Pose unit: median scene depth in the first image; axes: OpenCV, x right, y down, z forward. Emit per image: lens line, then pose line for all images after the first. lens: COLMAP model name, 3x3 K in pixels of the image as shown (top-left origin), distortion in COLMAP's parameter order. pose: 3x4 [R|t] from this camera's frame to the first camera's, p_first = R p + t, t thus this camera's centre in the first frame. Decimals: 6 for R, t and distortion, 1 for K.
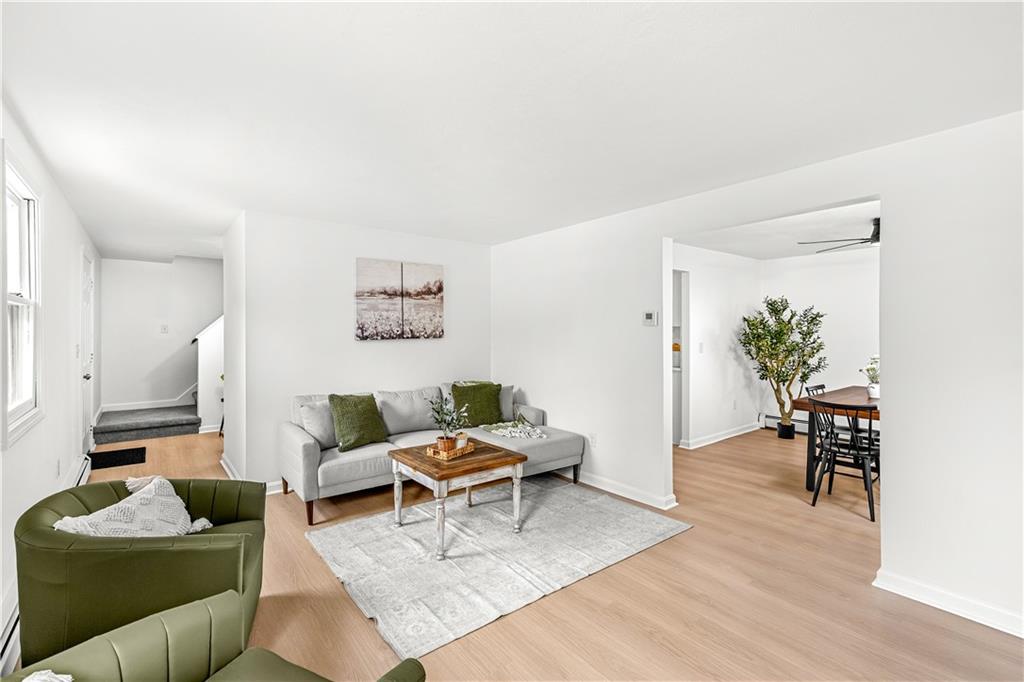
lens RADIAL K [[458.7, 0, 516.9], [0, 458.7, 334.5], [0, 0, 1]] dist [0.026295, 0.000494]
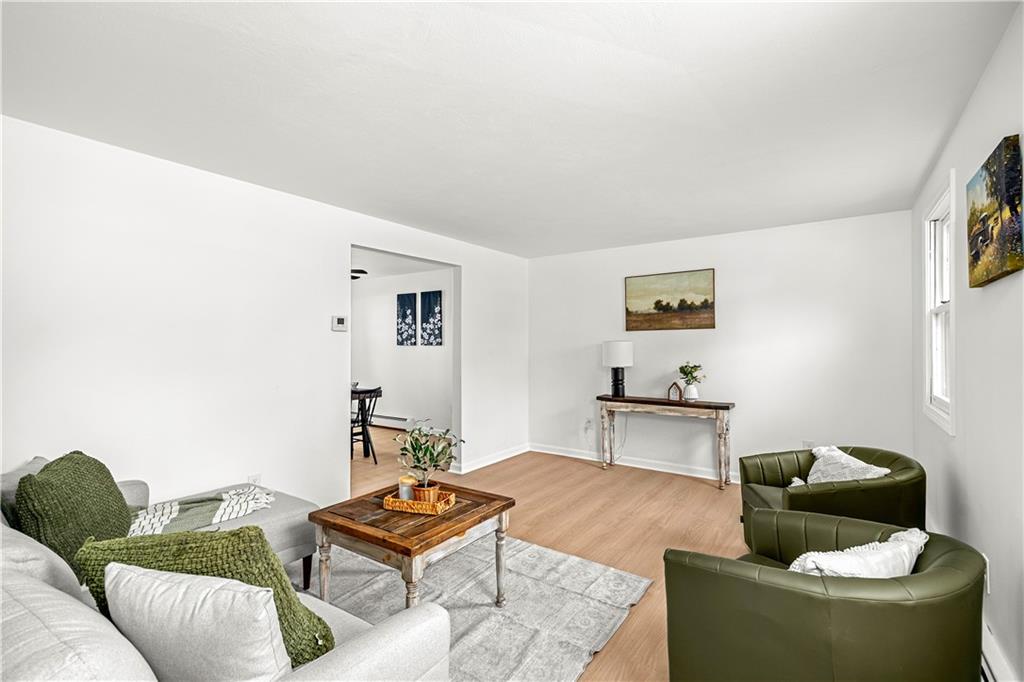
lens RADIAL K [[458.7, 0, 517.7], [0, 458.7, 340.8], [0, 0, 1]] dist [0.026295, 0.000494]
pose [[-0.283756, 0.010450, 0.958840, -0.757164], [0.014360, 0.999875, -0.006648, 0.013874], [-0.958789, 0.011882, -0.283870, 0.934074]]
